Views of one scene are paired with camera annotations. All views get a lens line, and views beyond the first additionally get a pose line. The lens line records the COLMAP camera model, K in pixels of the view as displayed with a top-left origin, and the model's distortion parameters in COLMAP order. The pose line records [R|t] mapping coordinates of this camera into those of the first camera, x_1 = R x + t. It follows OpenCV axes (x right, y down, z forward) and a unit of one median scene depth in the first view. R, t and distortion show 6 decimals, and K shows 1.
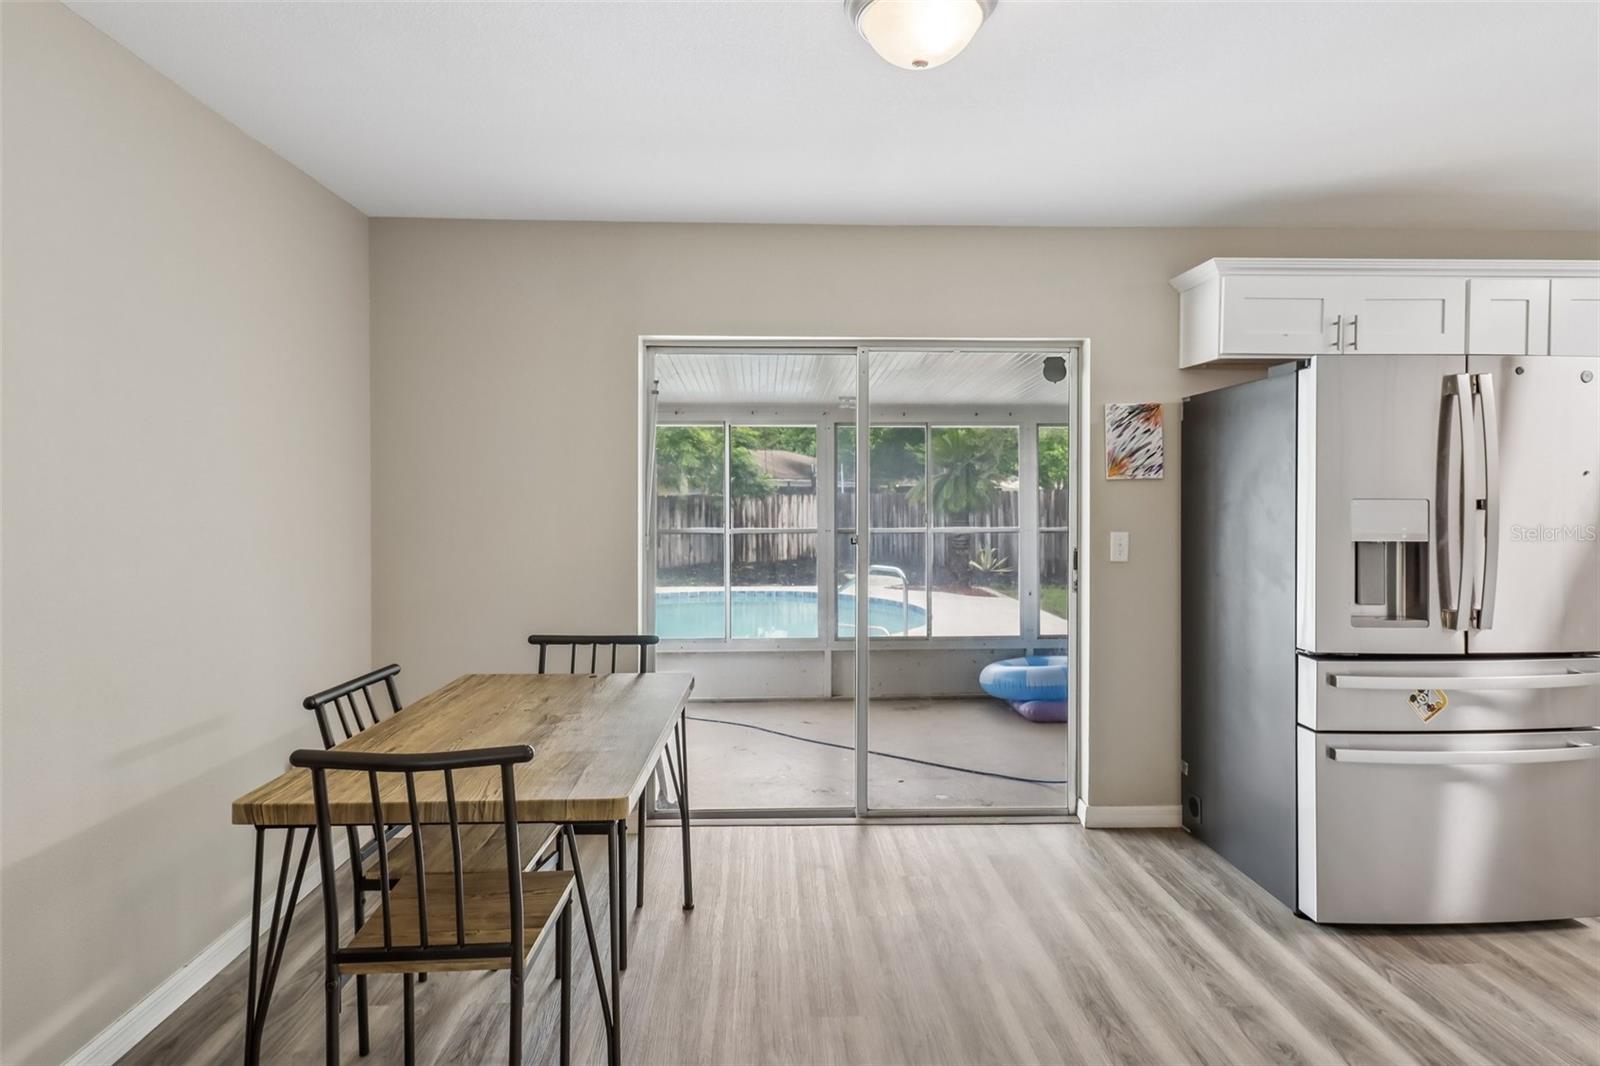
lens RADIAL K [[864.2, 0, 776.5], [0, 864.2, 502.7], [0, 0, 1]] dist [0.003099, -0.006881]
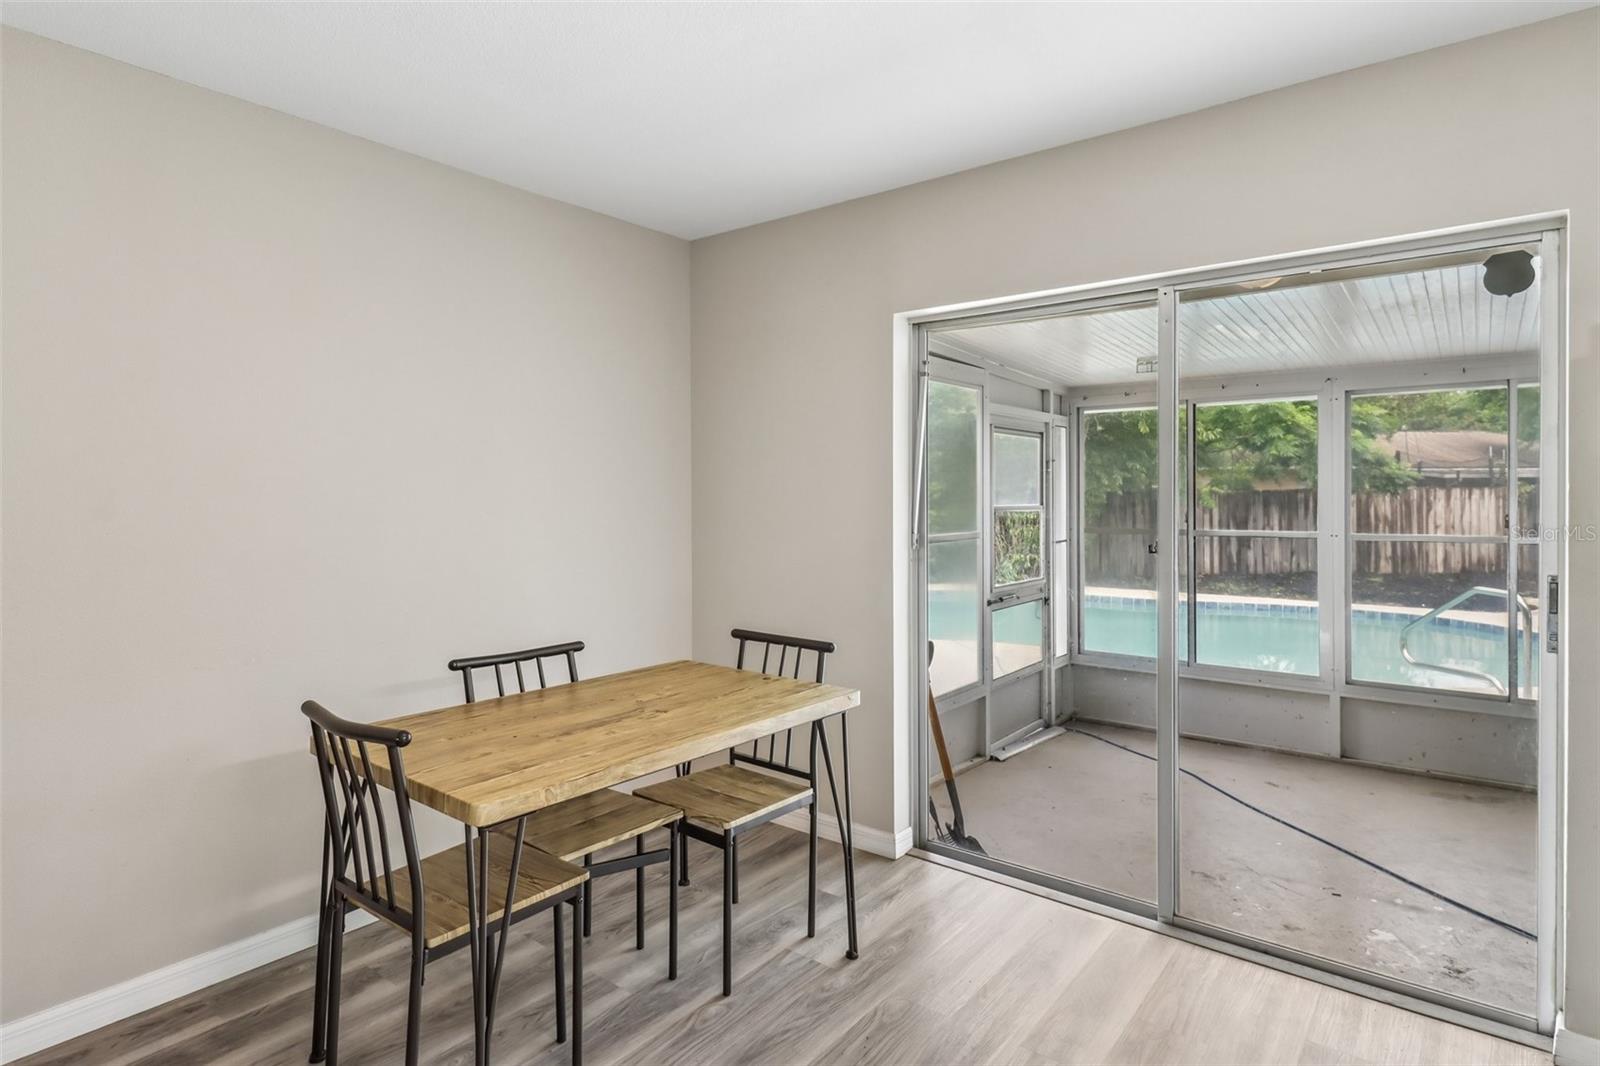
lens RADIAL K [[845.1, 0, 723.7], [0, 845.1, 498.0], [0, 0, 1]] dist [-0.004708, -0.000506]
pose [[0.756824, 0.001906, -0.653616, 0.135437], [-0.002111, 0.999998, 0.000471, 0.000523], [0.653616, 0.001023, 0.756826, 0.099018]]
